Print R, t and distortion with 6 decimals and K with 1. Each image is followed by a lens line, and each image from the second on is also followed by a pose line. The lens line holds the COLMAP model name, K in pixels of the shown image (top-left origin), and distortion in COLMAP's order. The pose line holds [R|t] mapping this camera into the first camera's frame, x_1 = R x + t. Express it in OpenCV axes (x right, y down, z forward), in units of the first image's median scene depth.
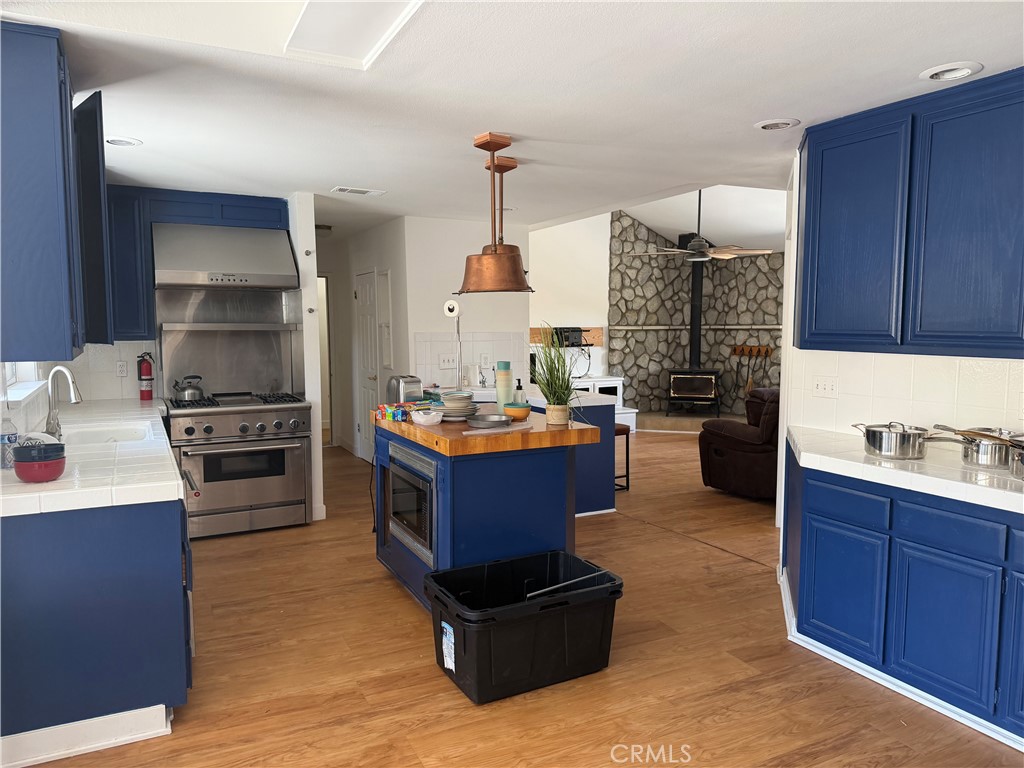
lens RADIAL K [[710.4, 0, 517.6], [0, 710.4, 388.0], [0, 0, 1]] dist [0.208503, -0.418952]
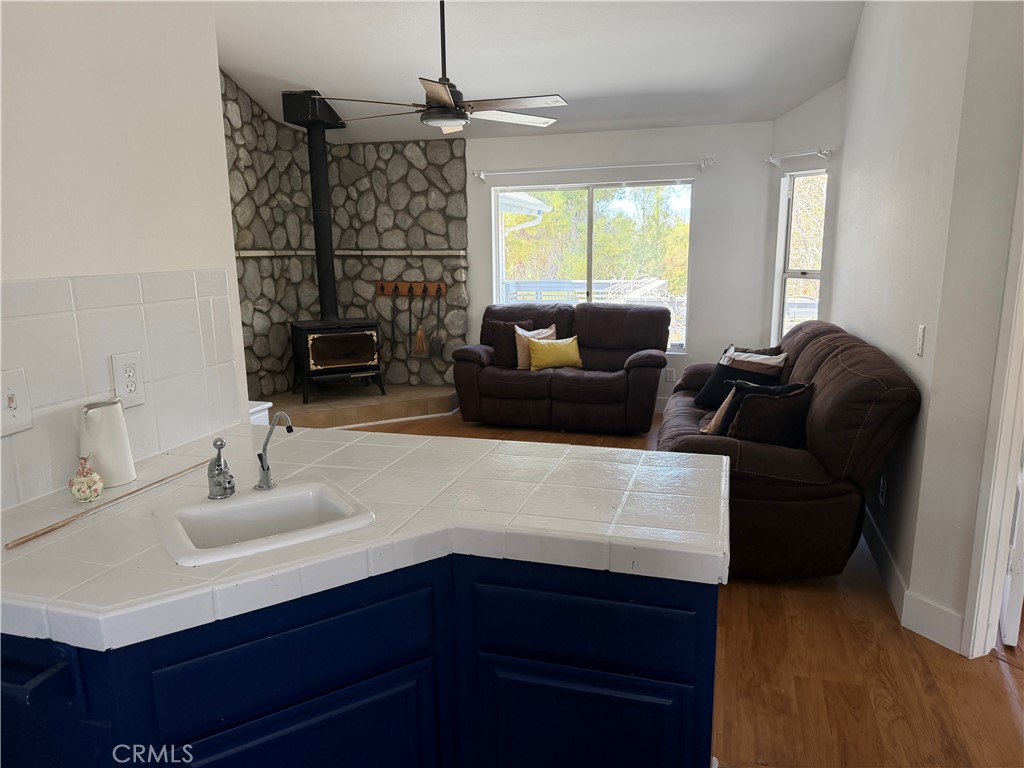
lens RADIAL K [[710.4, 0, 517.6], [0, 710.4, 388.0], [0, 0, 1]] dist [0.208503, -0.418952]
pose [[0.698386, -0.144758, 0.700930, -0.088934], [0.073396, 0.988655, 0.131050, -0.038883], [-0.711948, -0.040078, 0.701087, 0.440215]]
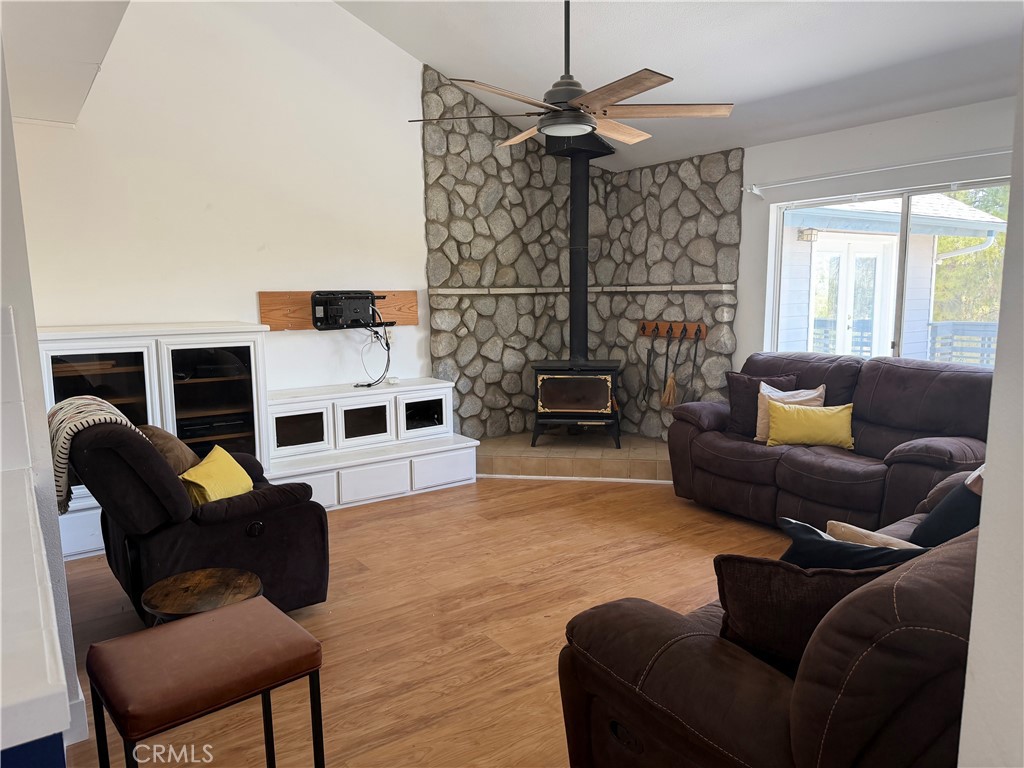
lens RADIAL K [[710.4, 0, 517.6], [0, 710.4, 388.0], [0, 0, 1]] dist [0.208503, -0.418952]
pose [[0.990782, -0.030026, 0.132097, 0.119922], [0.023355, 0.998386, 0.051765, -0.036083], [-0.133438, -0.048203, 0.989884, 0.431016]]
